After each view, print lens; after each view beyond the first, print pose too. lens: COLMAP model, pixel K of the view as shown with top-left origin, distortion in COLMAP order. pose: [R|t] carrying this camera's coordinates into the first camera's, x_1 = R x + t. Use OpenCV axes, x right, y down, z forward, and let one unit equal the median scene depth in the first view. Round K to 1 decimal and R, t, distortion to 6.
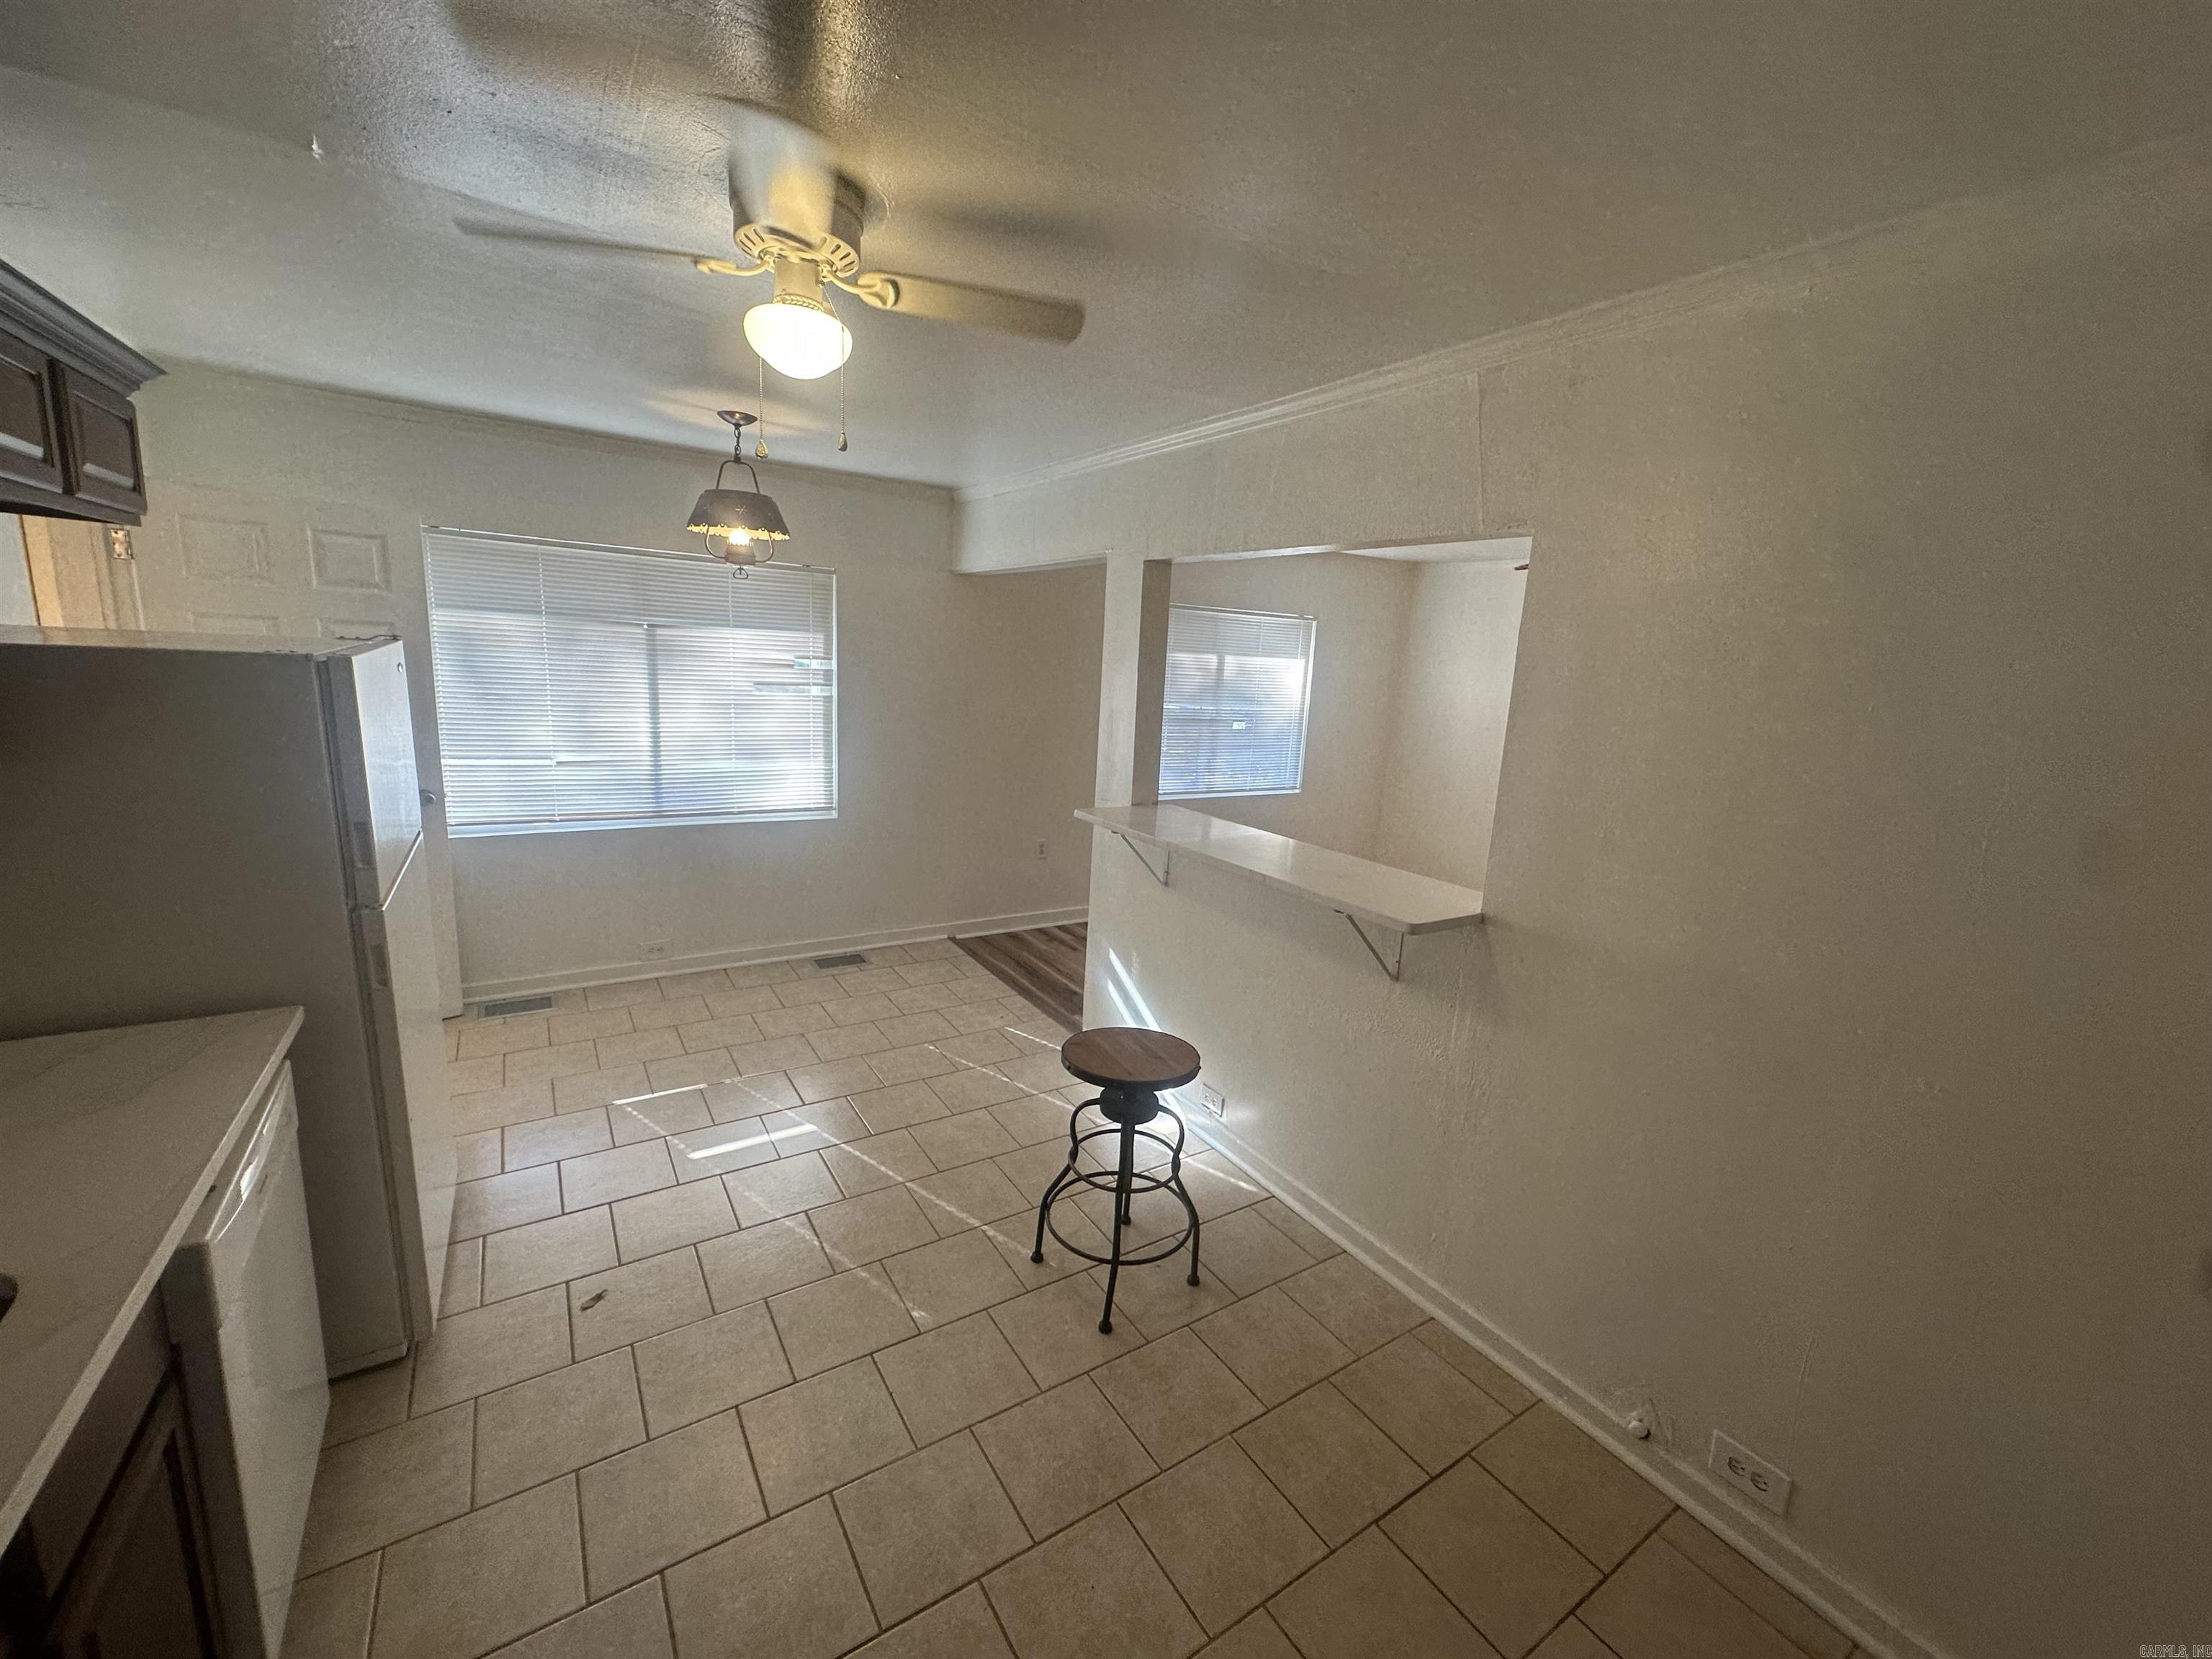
lens RADIAL K [[886.2, 0, 1110.9], [0, 886.2, 830.2], [0, 0, 1]] dist [-0.006210, 0.001217]
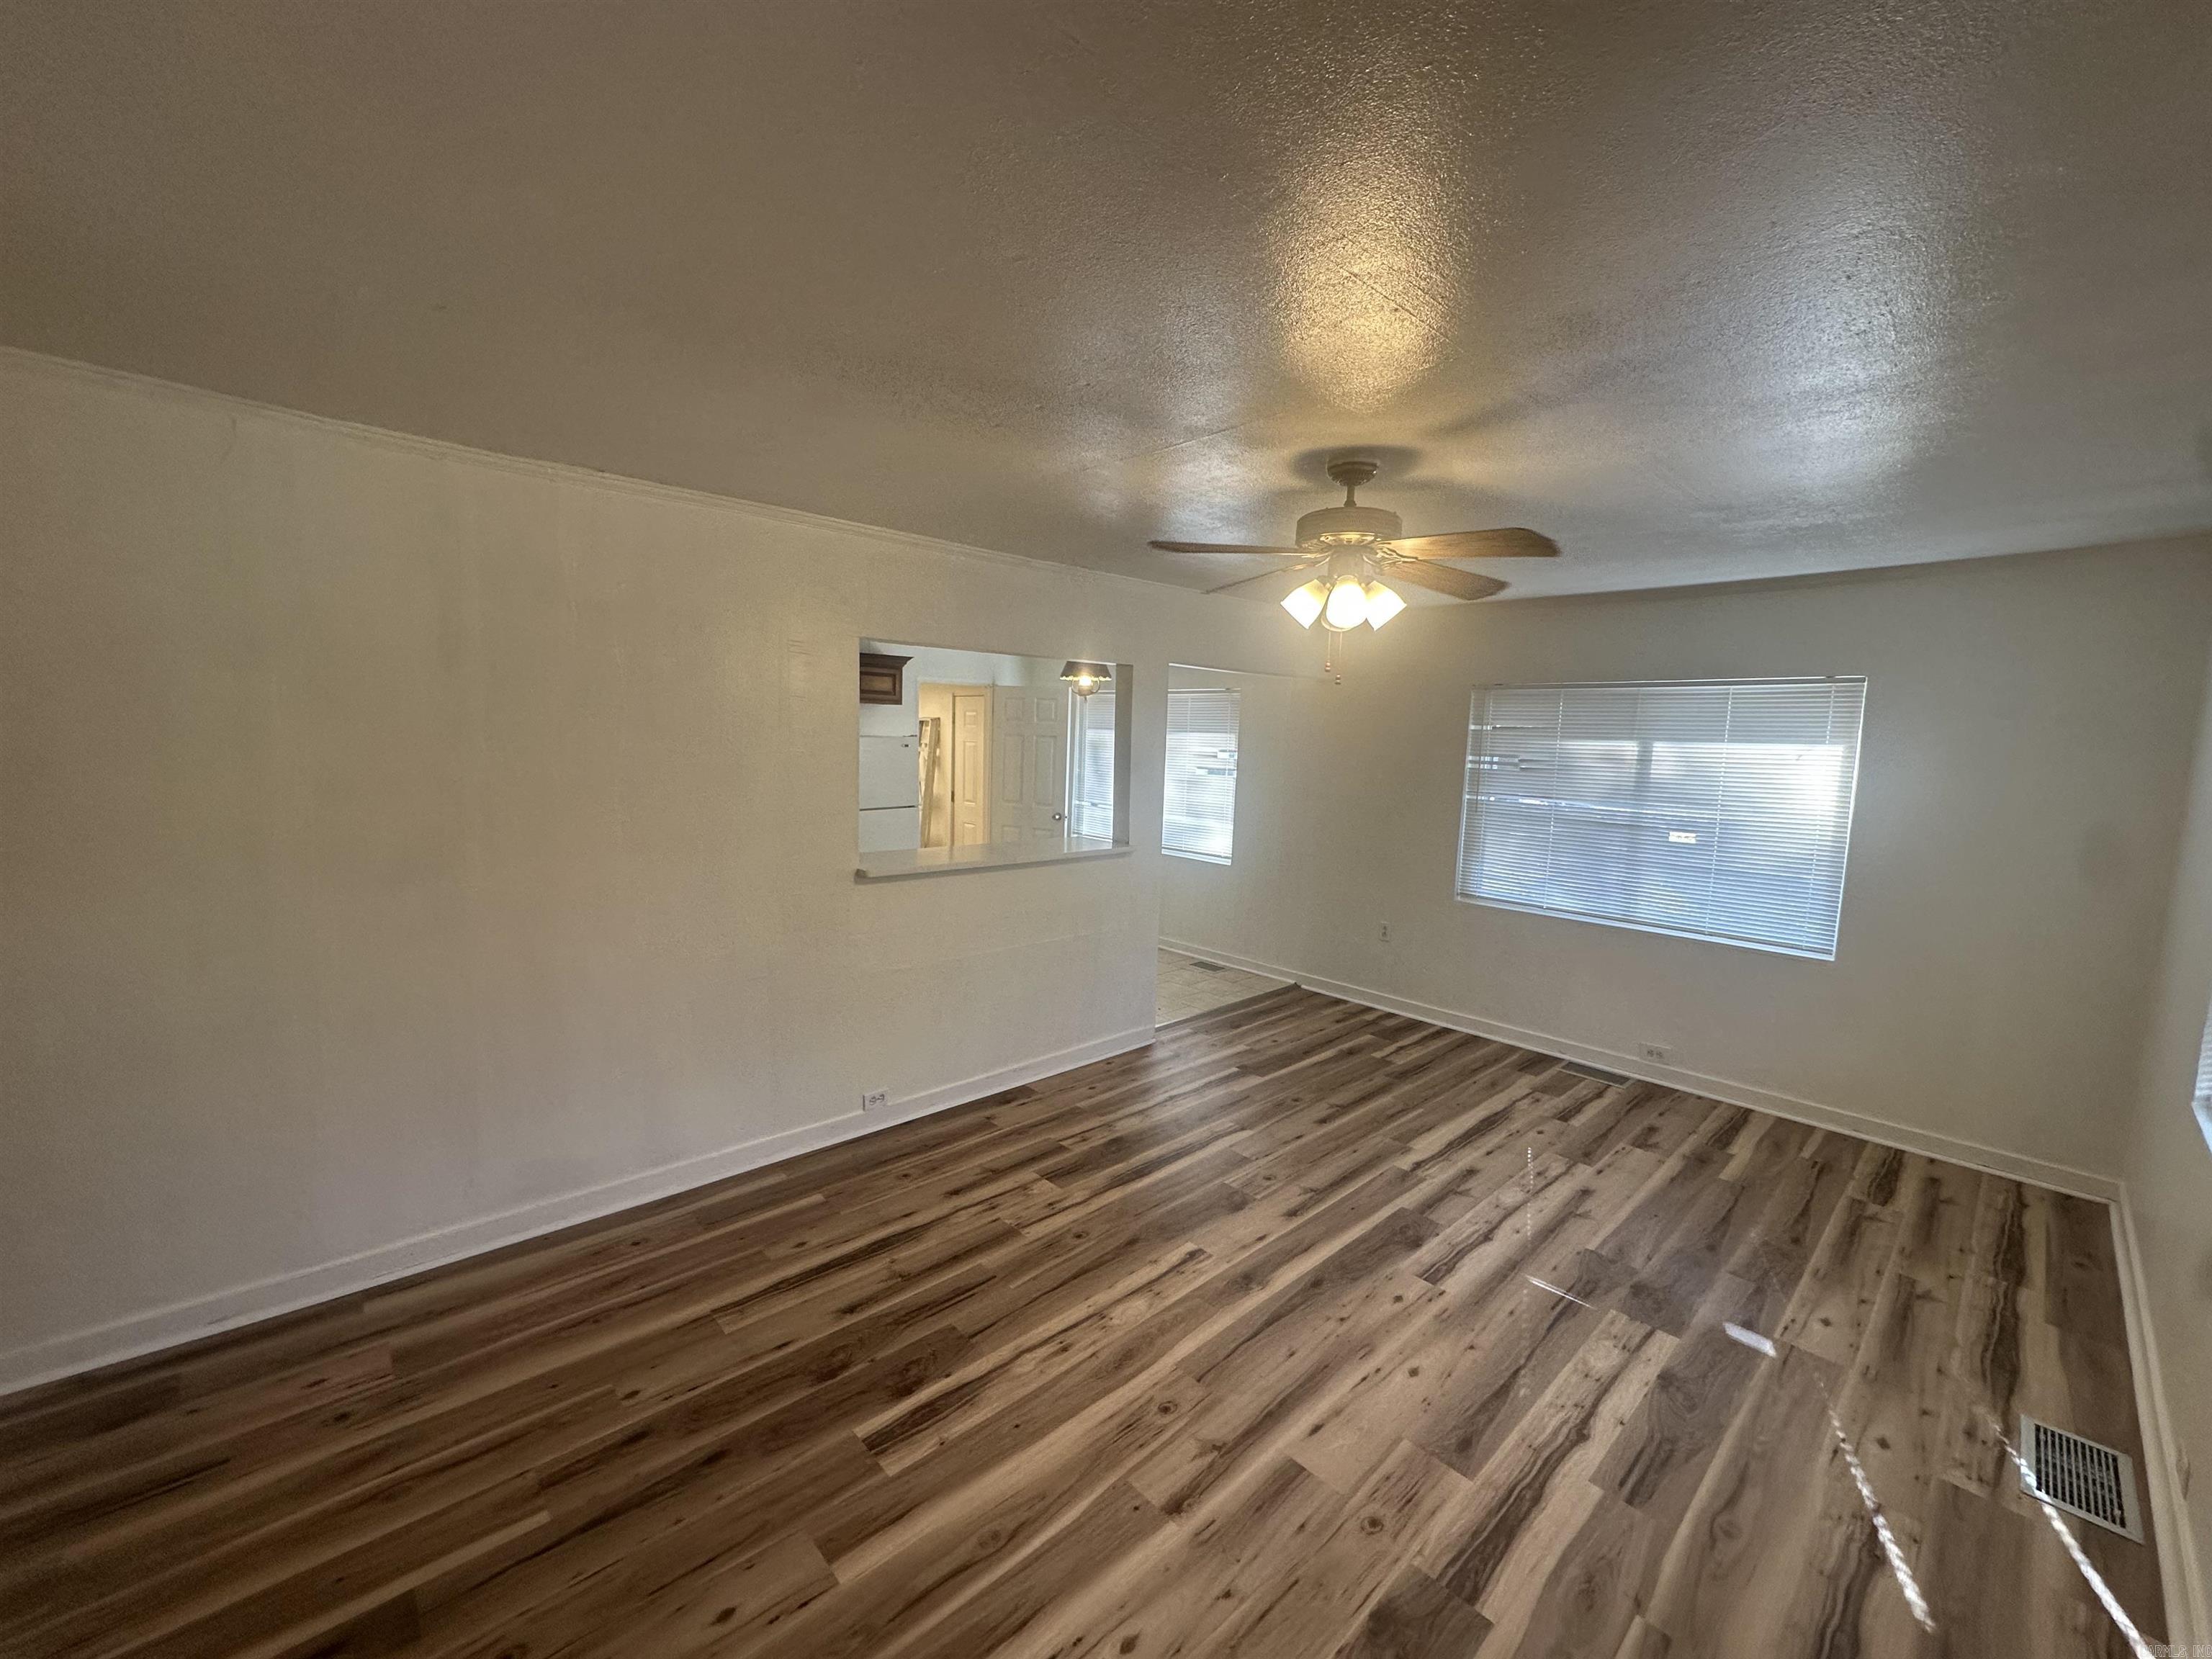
lens RADIAL K [[886.2, 0, 1100.4], [0, 886.2, 846.7], [0, 0, 1]] dist [-0.006210, 0.001217]
pose [[0.173968, 0.072576, -0.982073, 0.851906], [-0.209885, 0.977098, 0.035029, -0.040821], [0.962124, 0.200028, 0.185217, 0.458885]]
